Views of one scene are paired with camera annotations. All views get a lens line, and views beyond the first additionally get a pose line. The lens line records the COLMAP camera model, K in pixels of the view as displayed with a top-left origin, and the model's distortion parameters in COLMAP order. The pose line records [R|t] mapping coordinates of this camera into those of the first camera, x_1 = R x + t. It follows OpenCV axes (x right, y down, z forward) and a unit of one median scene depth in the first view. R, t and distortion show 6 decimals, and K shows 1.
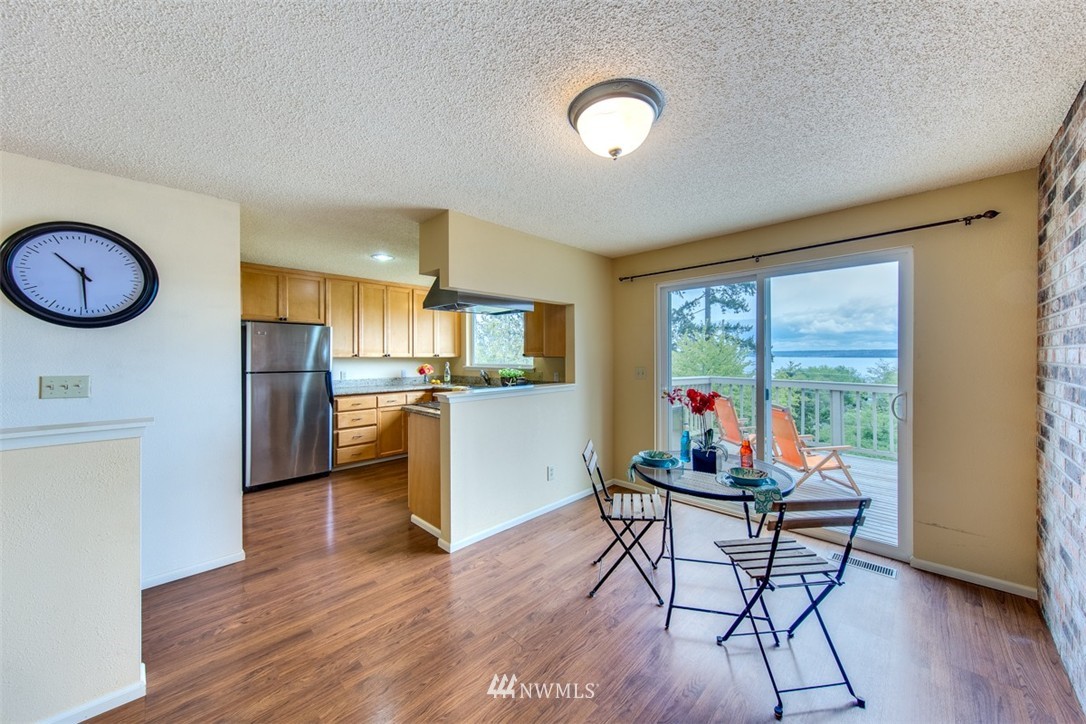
lens RADIAL K [[389.8, 0, 547.9], [0, 389.8, 358.4], [0, 0, 1]] dist [0.010085, -0.000072]
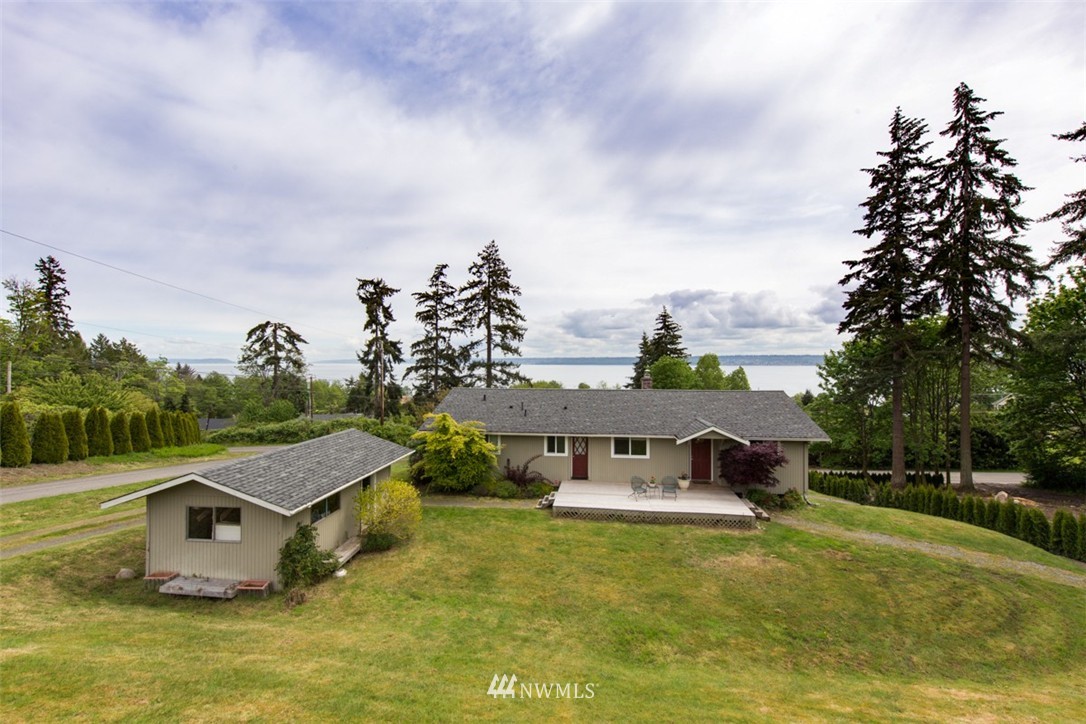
lens RADIAL K [[453.4, 0, 547.3], [0, 453.4, 362.2], [0, 0, 1]] dist [0.009777, 0.000233]
pose [[0.787892, 0.002443, 0.615809, -3.724456], [0.002170, 0.999975, -0.006743, -0.750896], [-0.615810, 0.006650, 0.787867, -3.069003]]
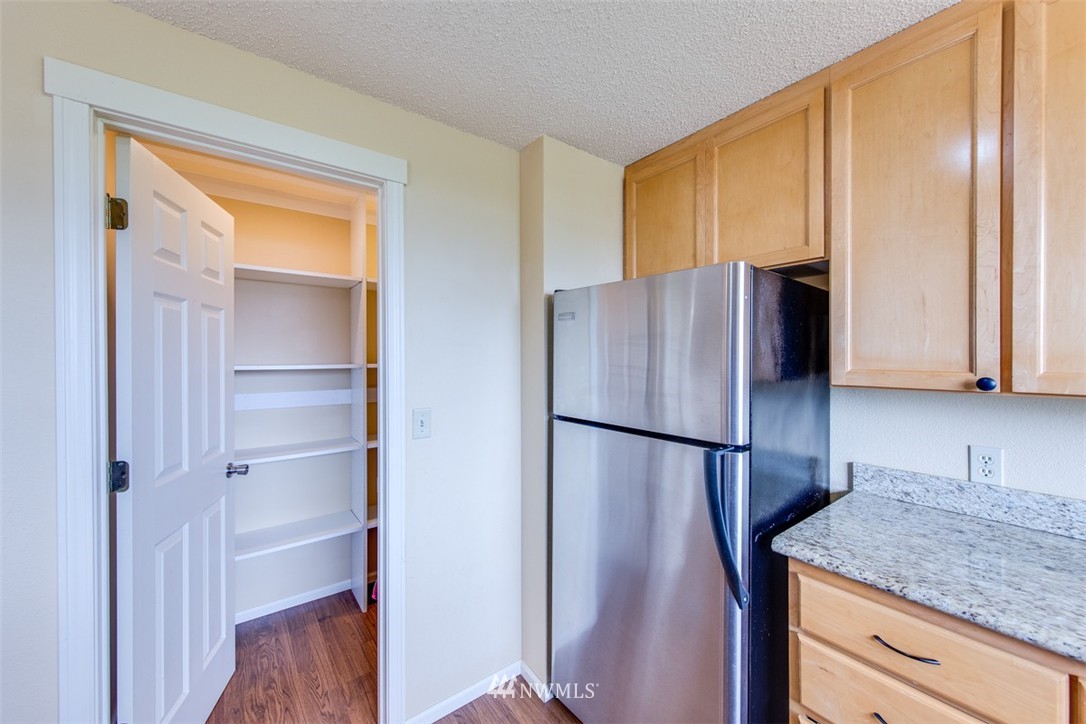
lens RADIAL K [[412.9, 0, 544.7], [0, 412.9, 359.3], [0, 0, 1]] dist [-0.000174, -0.000041]
pose [[-0.137183, 0.003710, -0.990539, -0.267901], [-0.002469, 0.999989, 0.004088, -0.020805], [0.990543, 0.003006, -0.137172, 0.848647]]
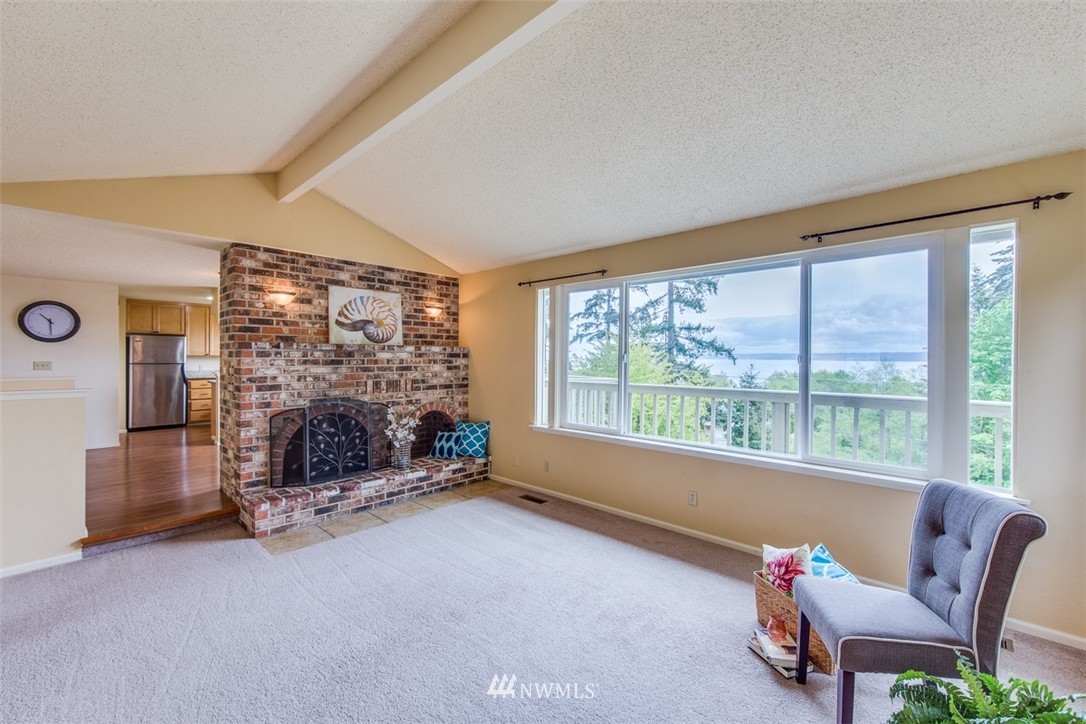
lens RADIAL K [[453.4, 0, 547.3], [0, 453.4, 362.2], [0, 0, 1]] dist [0.009777, 0.000233]
pose [[0.999651, 0.005799, 0.025768, 0.858943], [-0.005907, 0.999974, 0.004138, 0.007898], [-0.025743, -0.004289, 0.999659, -0.897271]]
